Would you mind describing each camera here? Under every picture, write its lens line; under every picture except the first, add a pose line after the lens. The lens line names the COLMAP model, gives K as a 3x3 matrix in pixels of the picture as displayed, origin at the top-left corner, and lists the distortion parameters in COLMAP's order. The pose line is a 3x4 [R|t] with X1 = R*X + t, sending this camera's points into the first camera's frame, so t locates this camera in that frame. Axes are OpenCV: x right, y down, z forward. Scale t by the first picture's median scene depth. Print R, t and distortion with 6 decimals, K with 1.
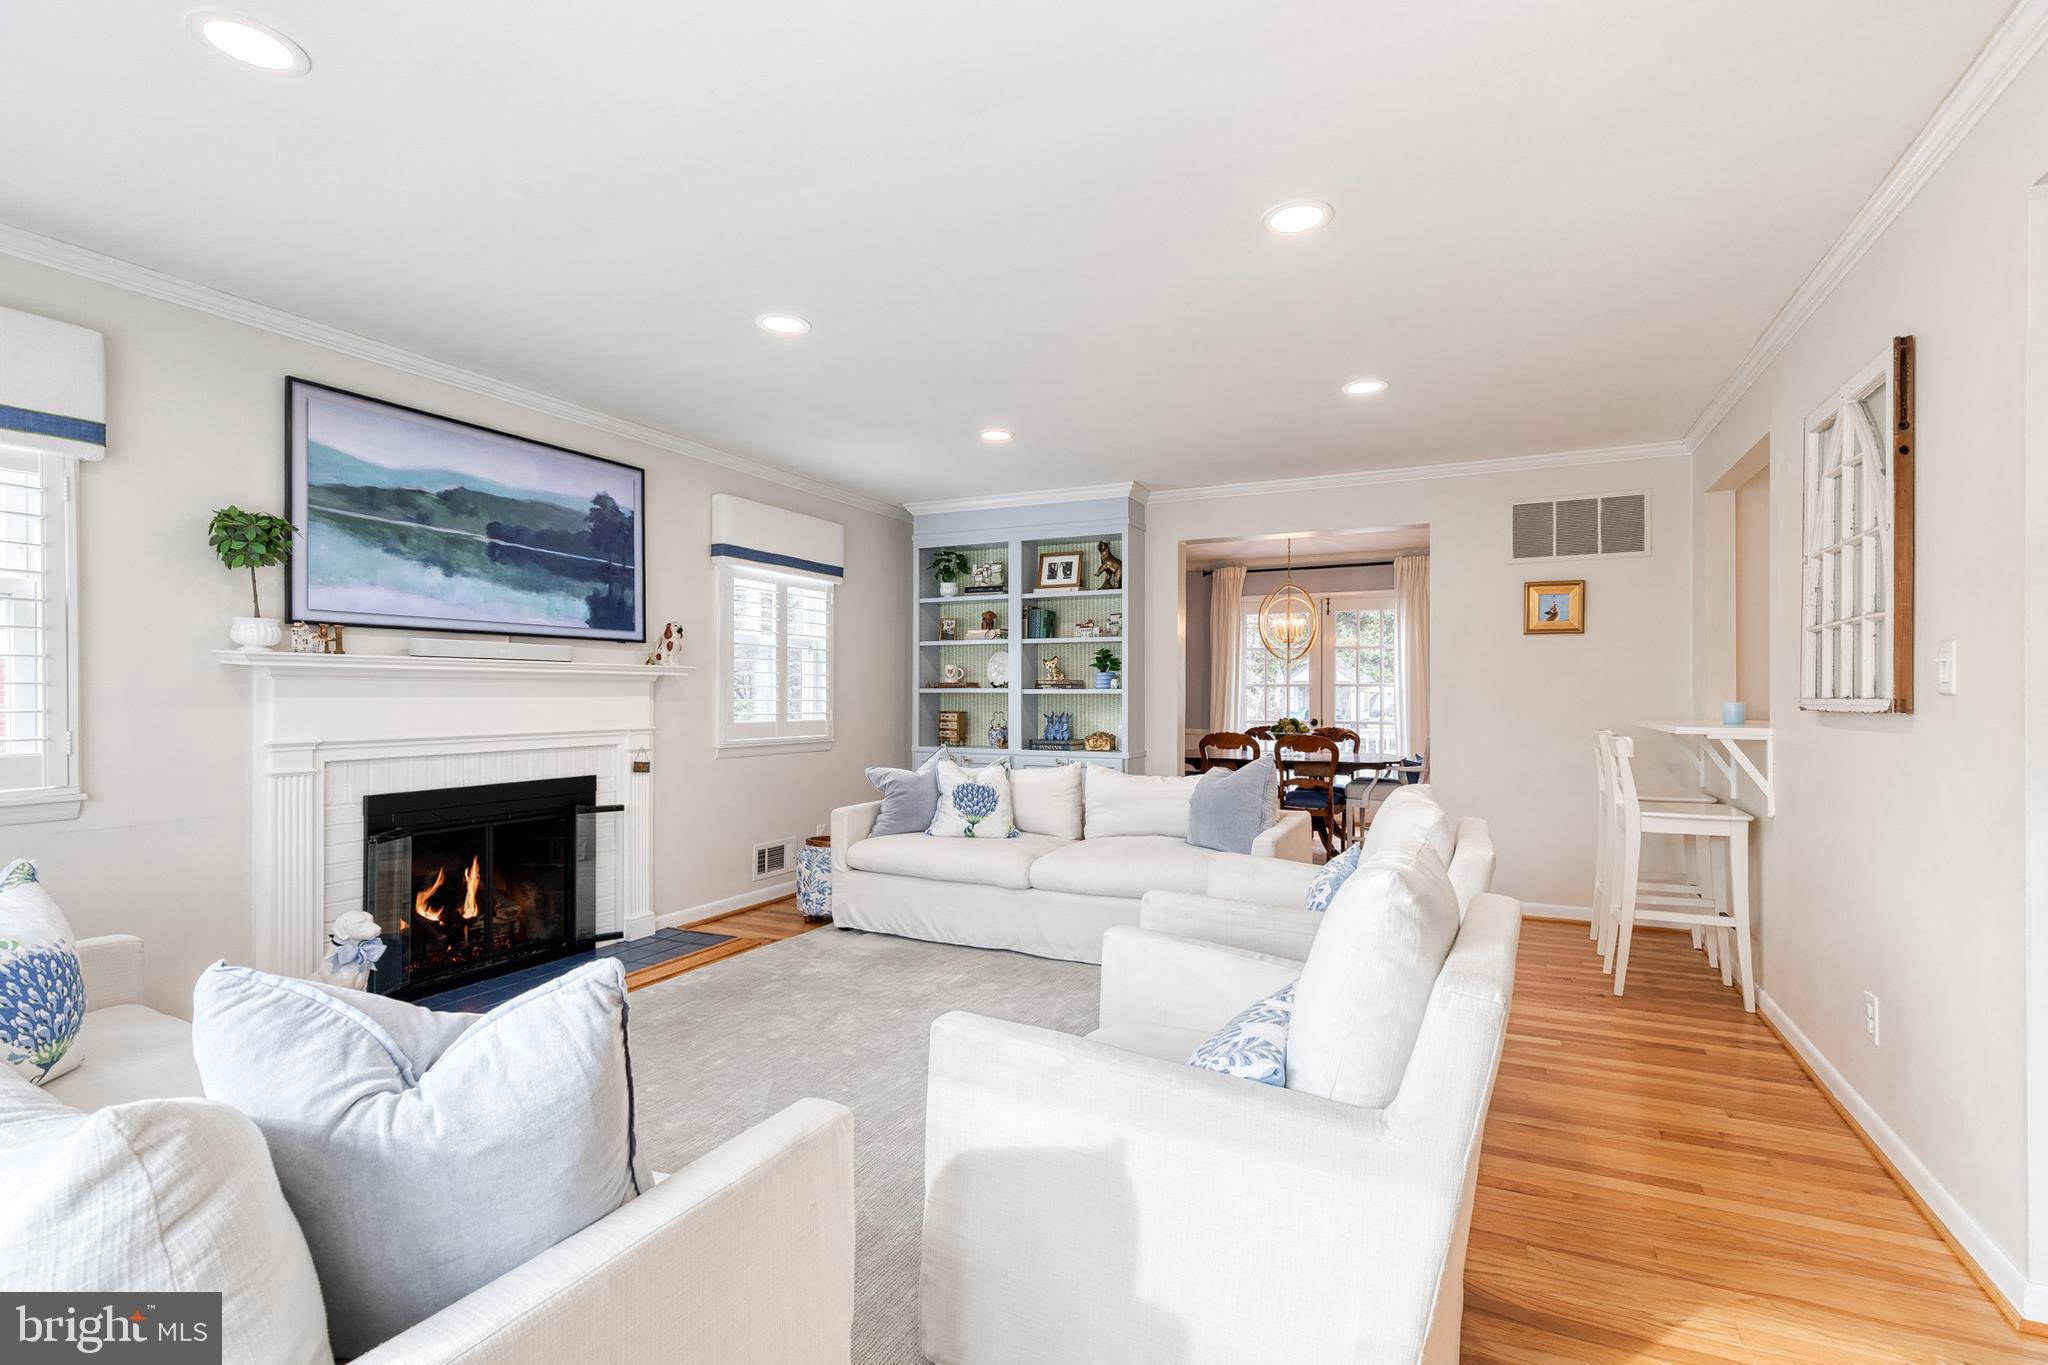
lens RADIAL K [[925.9, 0, 1044.1], [0, 925.9, 687.7], [0, 0, 1]] dist [0.007467, -0.001525]
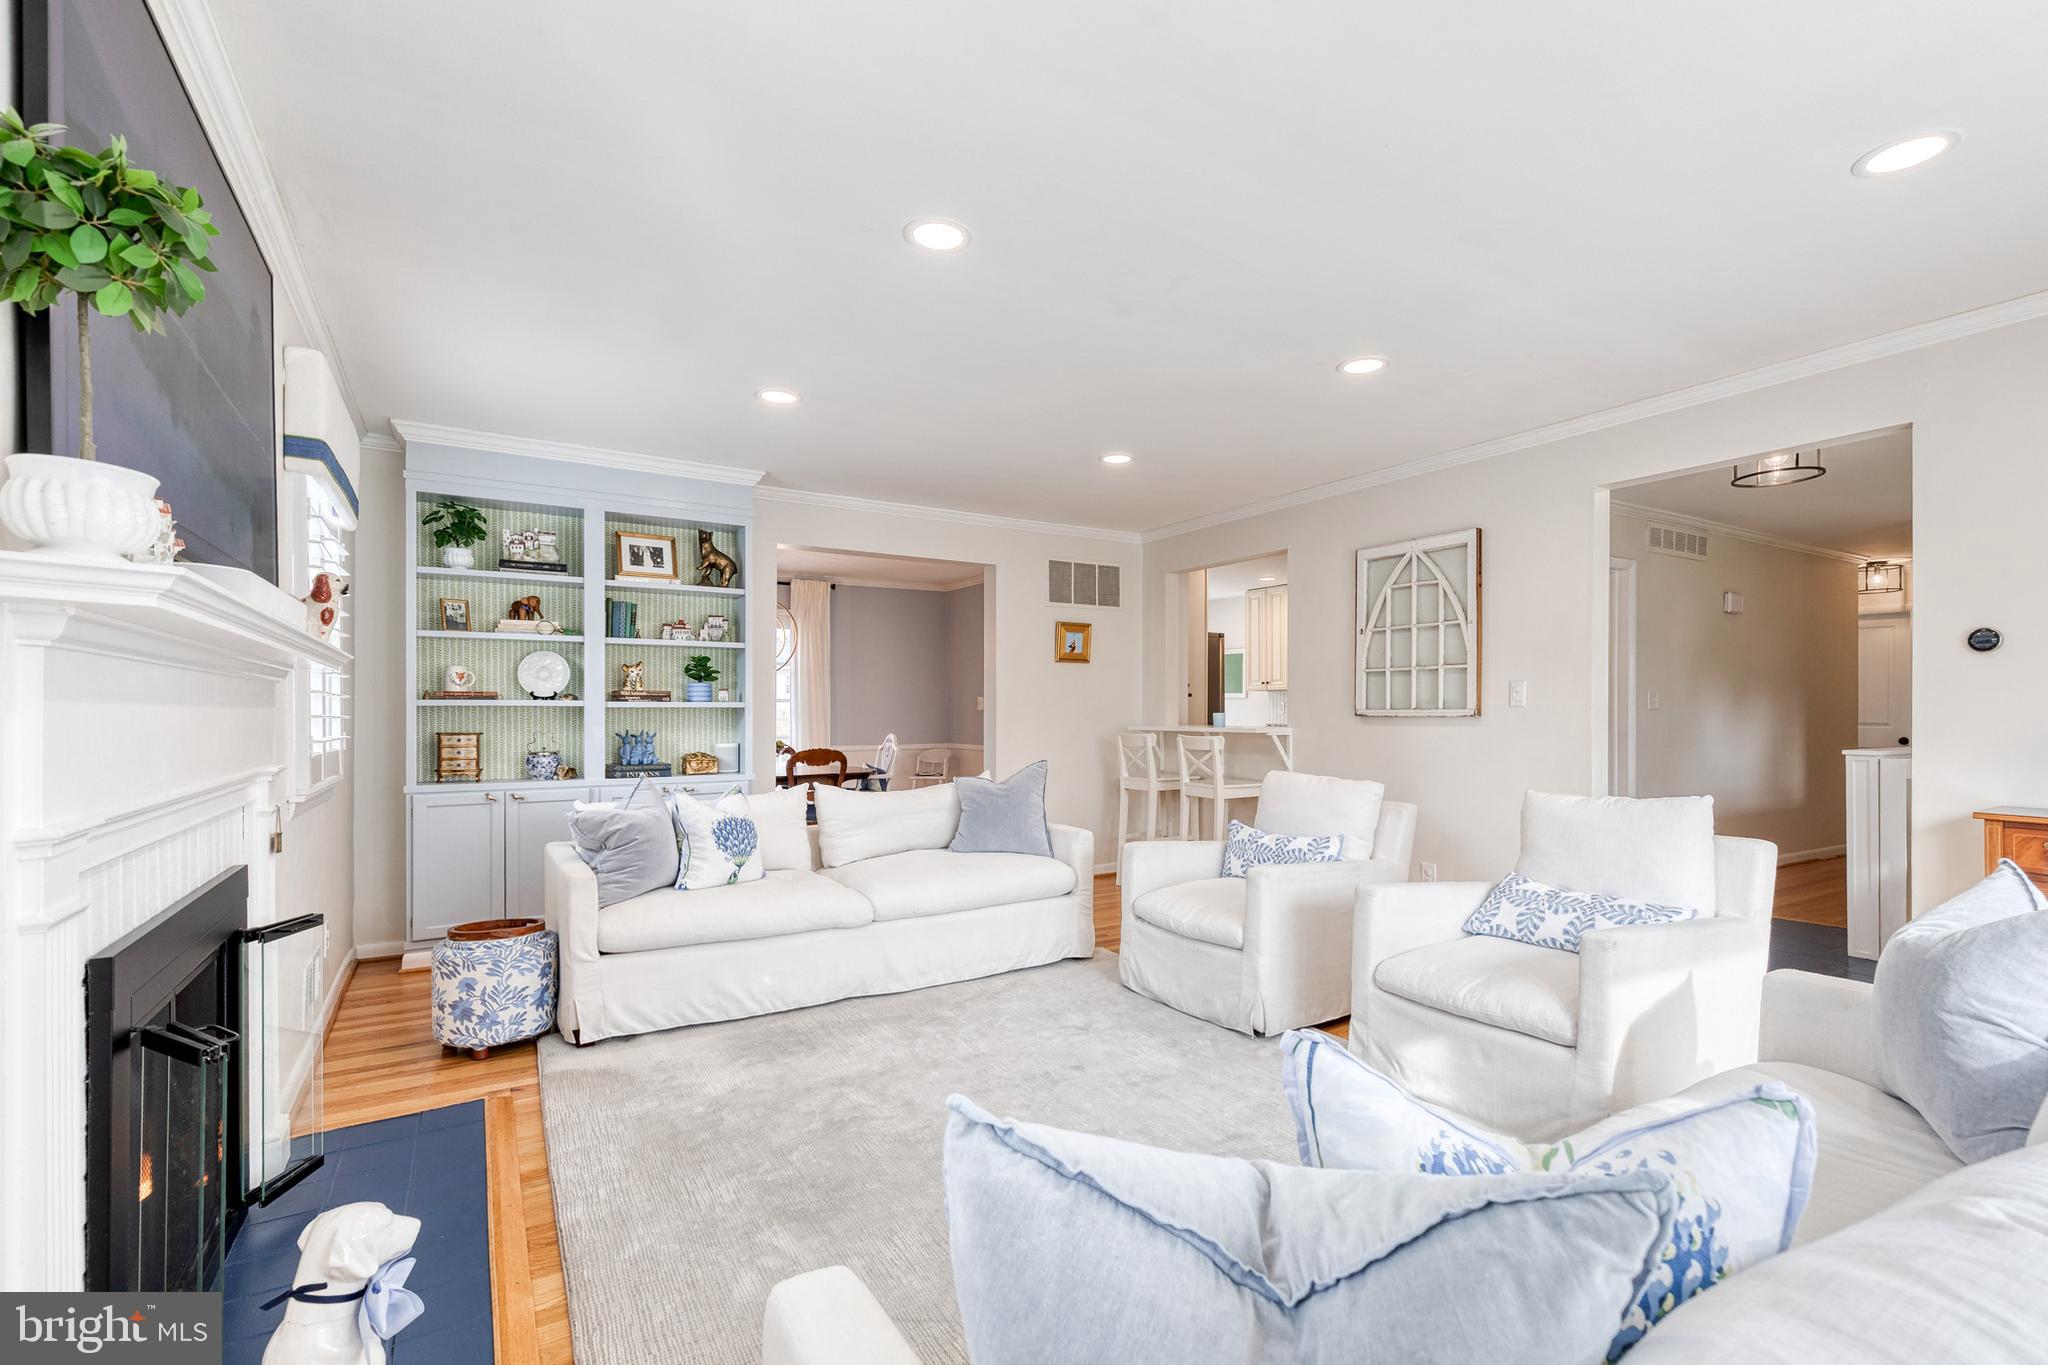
lens RADIAL K [[925.9, 0, 1056.2], [0, 925.9, 711.1], [0, 0, 1]] dist [0.007467, -0.001525]
pose [[0.539799, -0.000770, 0.841793, -0.622785], [-0.003701, 0.999988, 0.003288, 0.007272], [-0.841786, -0.004890, 0.539790, 0.336000]]
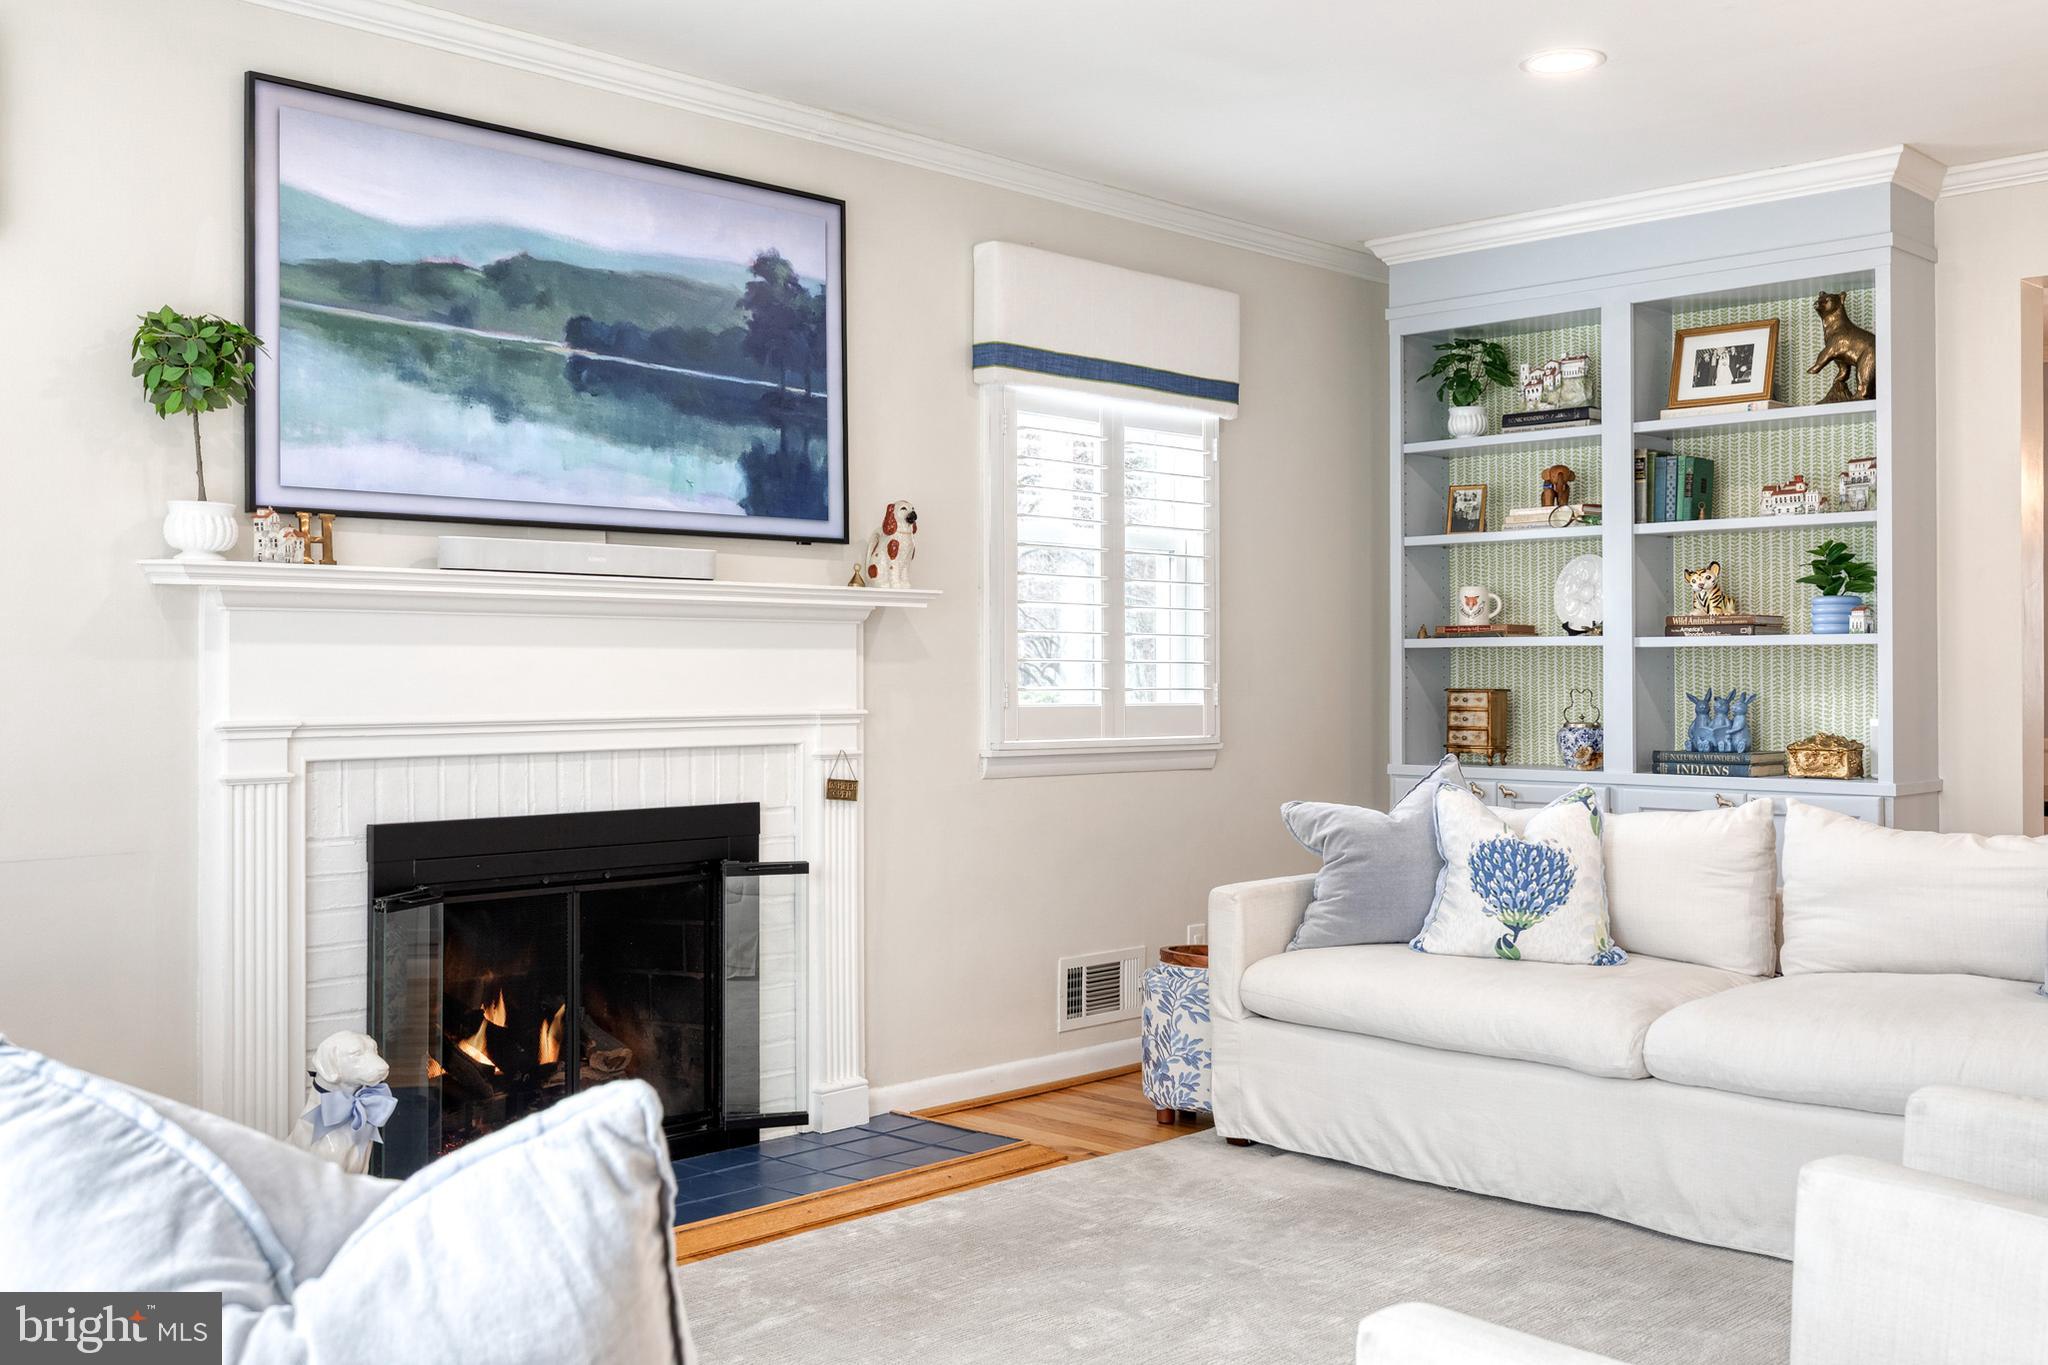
lens RADIAL K [[1962.0, 0, 1047.3], [0, 1962.0, 649.8], [0, 0, 1]] dist [0.009953, 0.000000]
pose [[0.947368, -0.006424, -0.320081, 0.014099], [0.004675, 0.999970, -0.006234, 0.016166], [0.320111, 0.004409, 0.947370, 0.022054]]
